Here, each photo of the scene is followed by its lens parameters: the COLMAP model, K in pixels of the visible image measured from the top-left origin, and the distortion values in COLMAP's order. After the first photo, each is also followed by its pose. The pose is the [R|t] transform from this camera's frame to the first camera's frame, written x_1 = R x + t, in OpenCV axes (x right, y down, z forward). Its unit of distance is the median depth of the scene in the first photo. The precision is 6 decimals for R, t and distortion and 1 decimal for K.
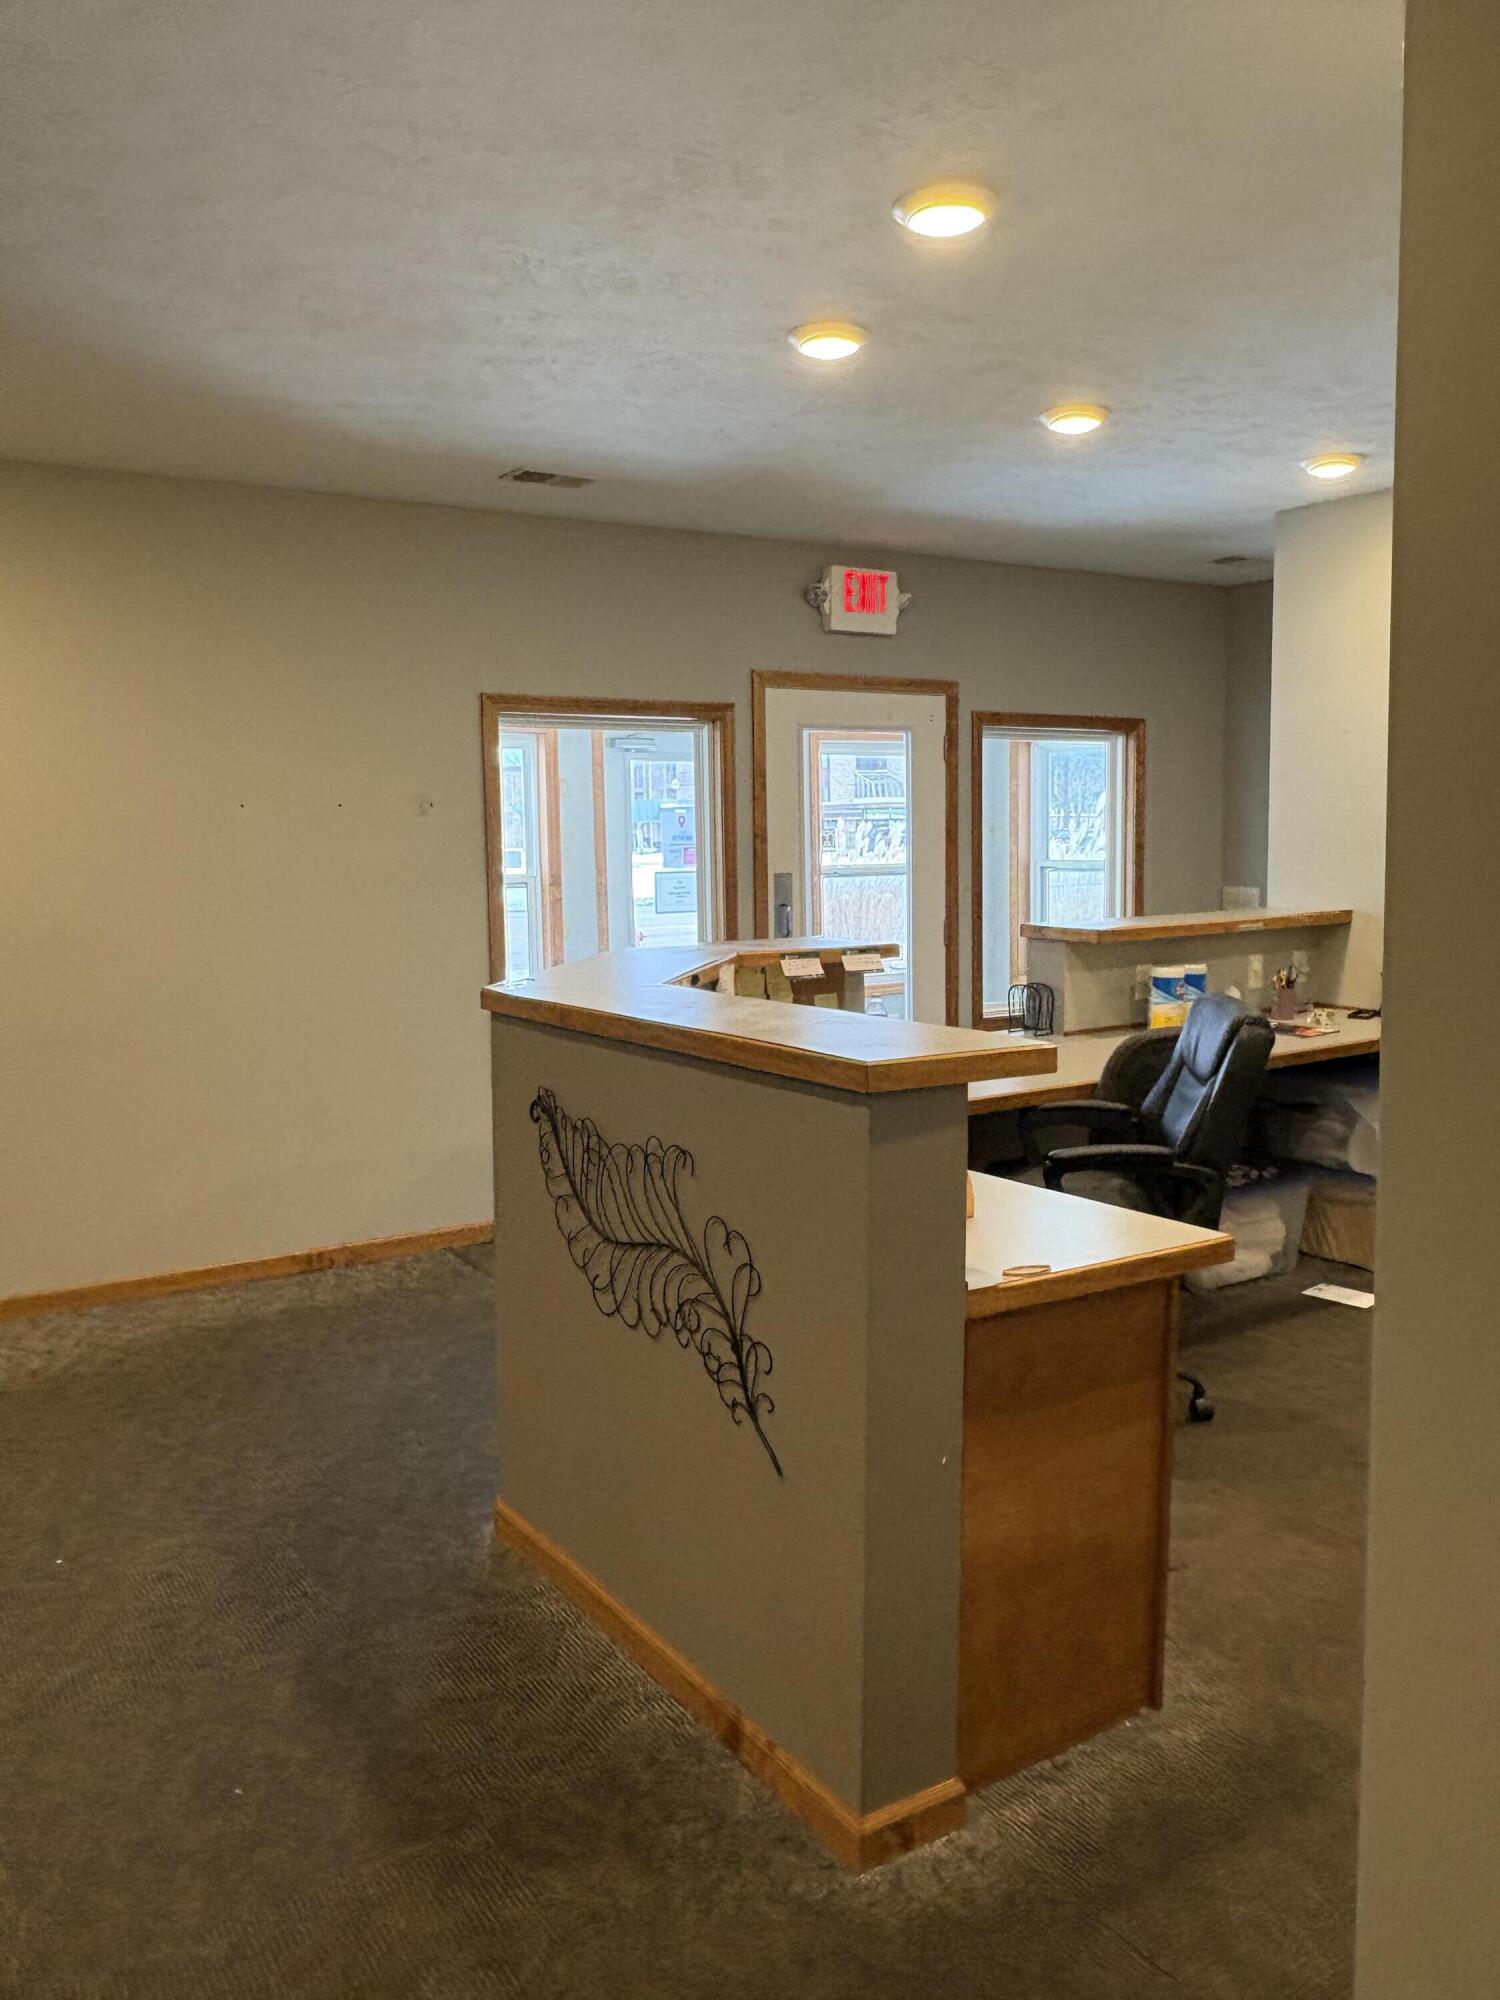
lens RADIAL K [[1549.8, 0, 717.8], [0, 1549.8, 1006.7], [0, 0, 1]] dist [0.031925, -0.000705]
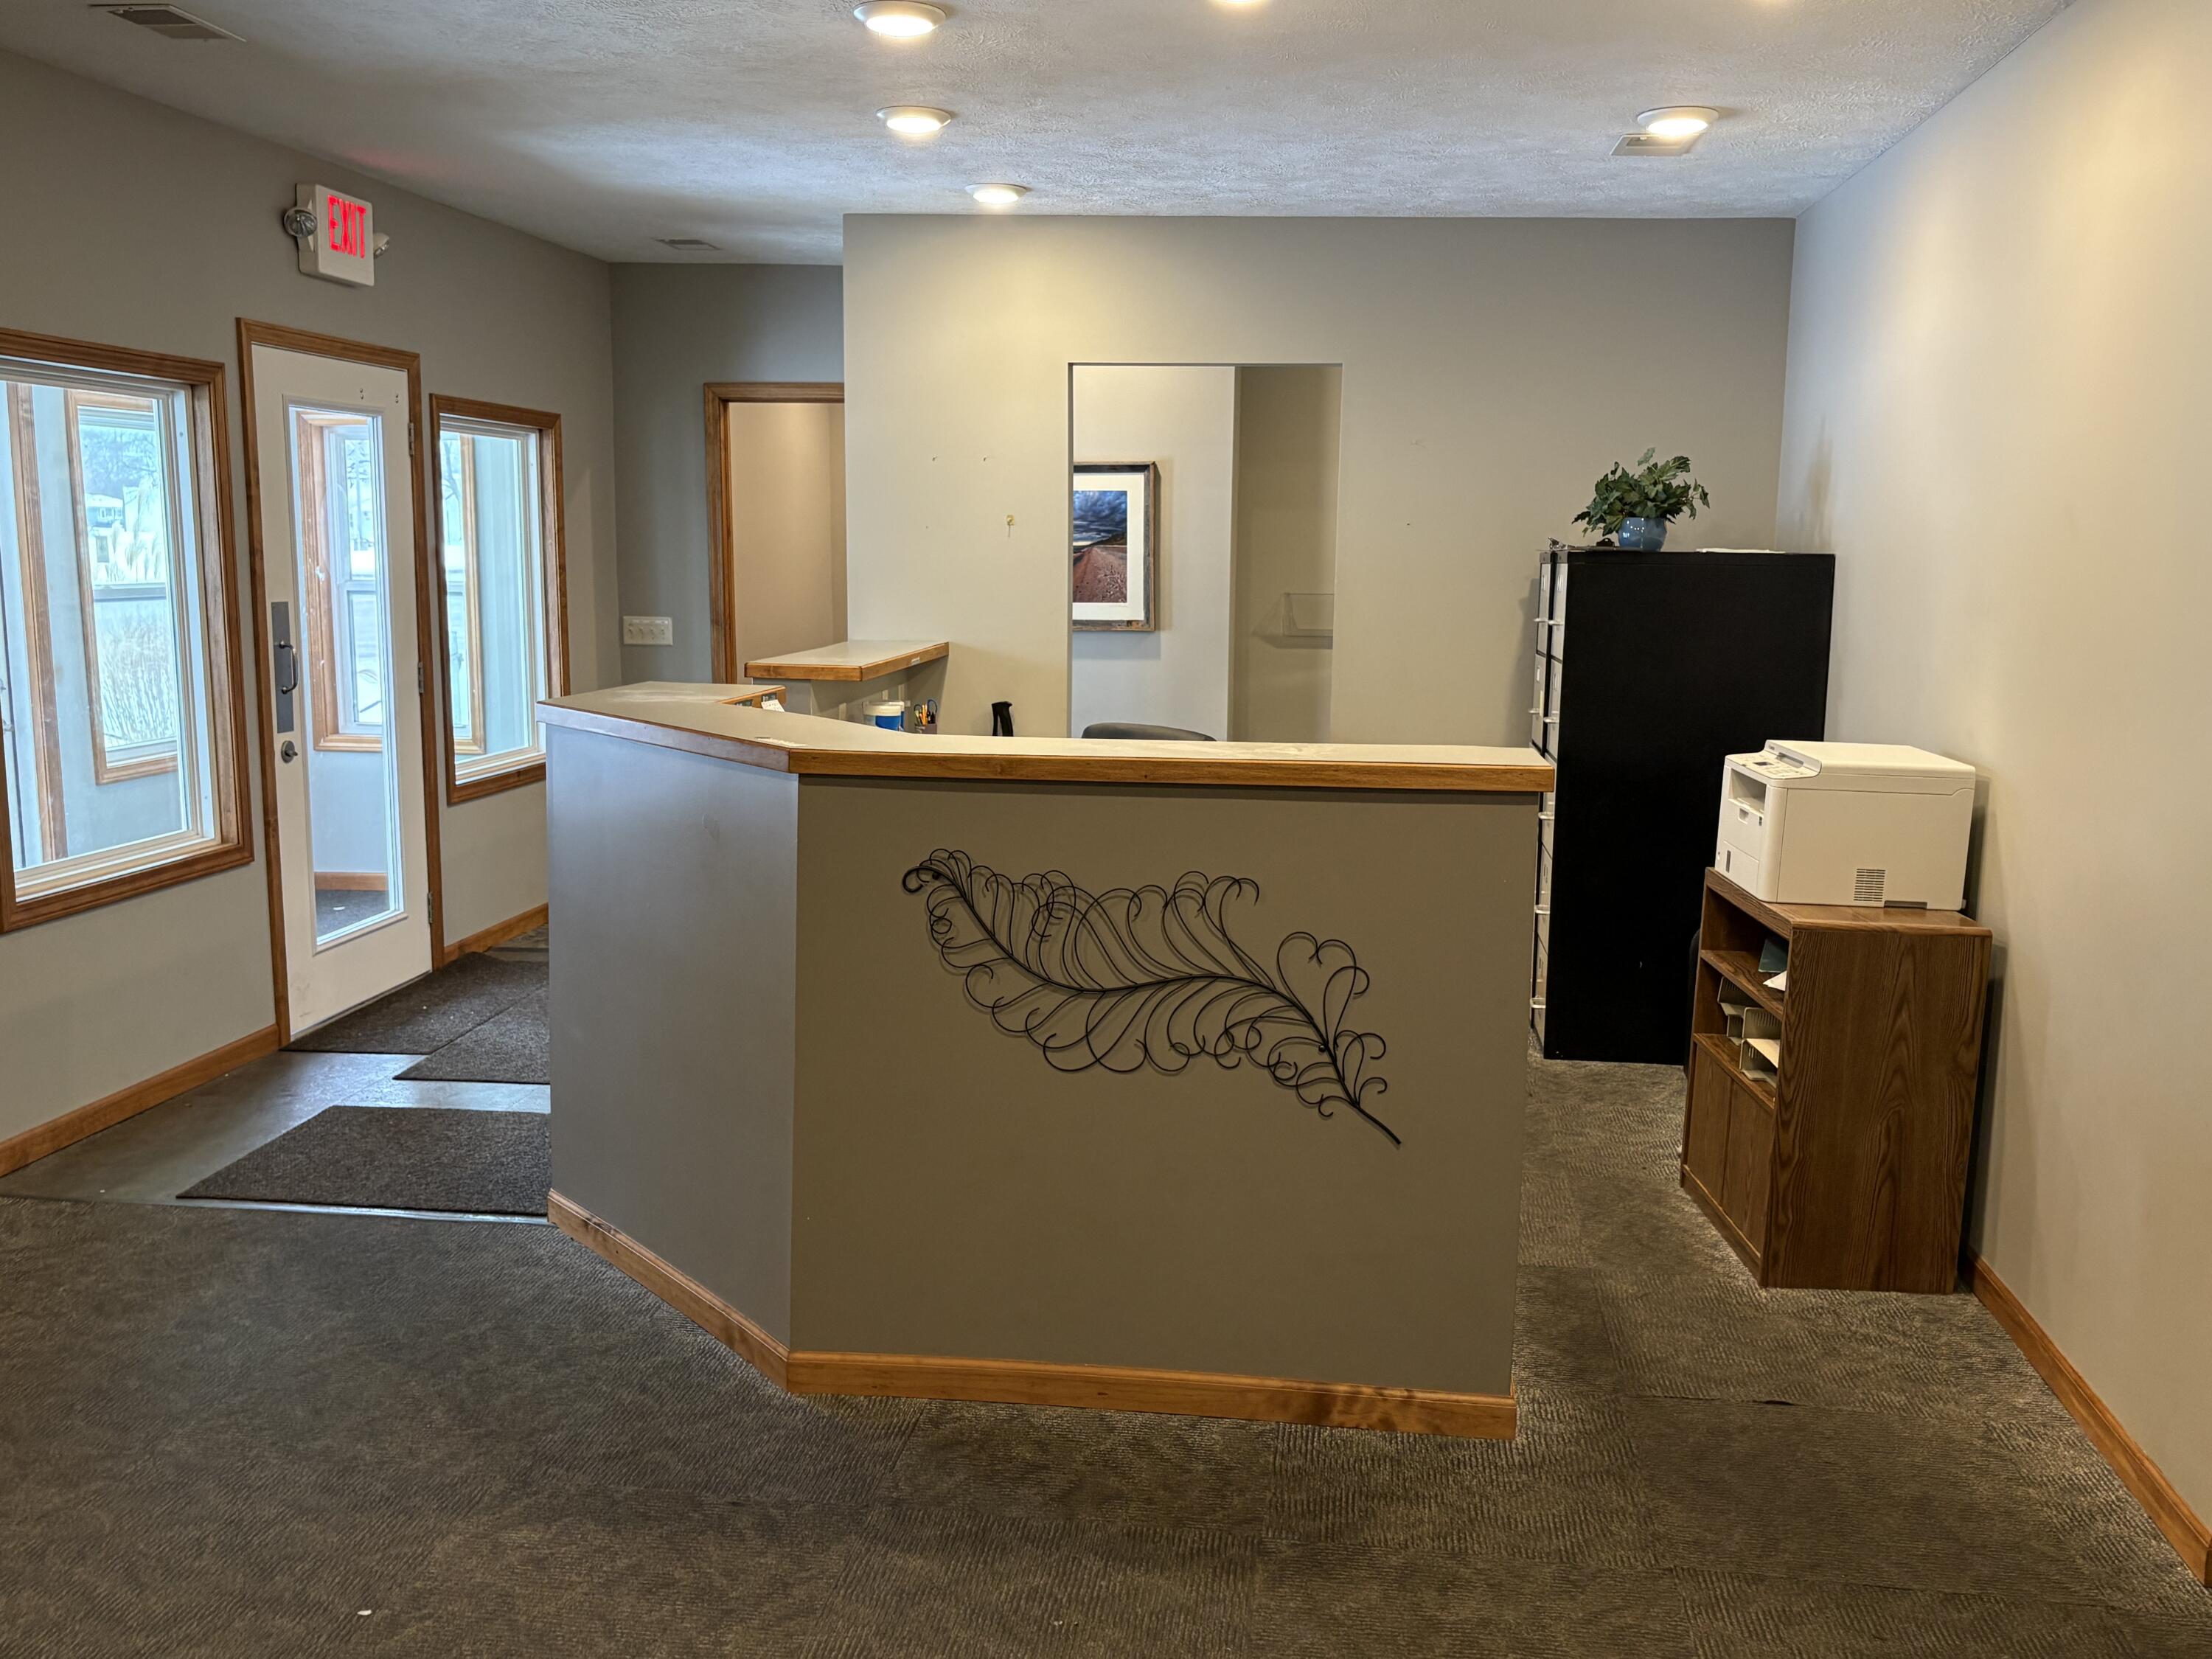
lens RADIAL K [[2020.7, 0, 1106.0], [0, 2020.7, 829.5], [0, 0, 1]] dist [0.183817, -0.311191]
pose [[0.637607, -0.090108, 0.765074, -0.497982], [0.067755, 0.995846, 0.060821, -0.013212], [-0.767376, 0.013058, 0.641064, 0.085588]]
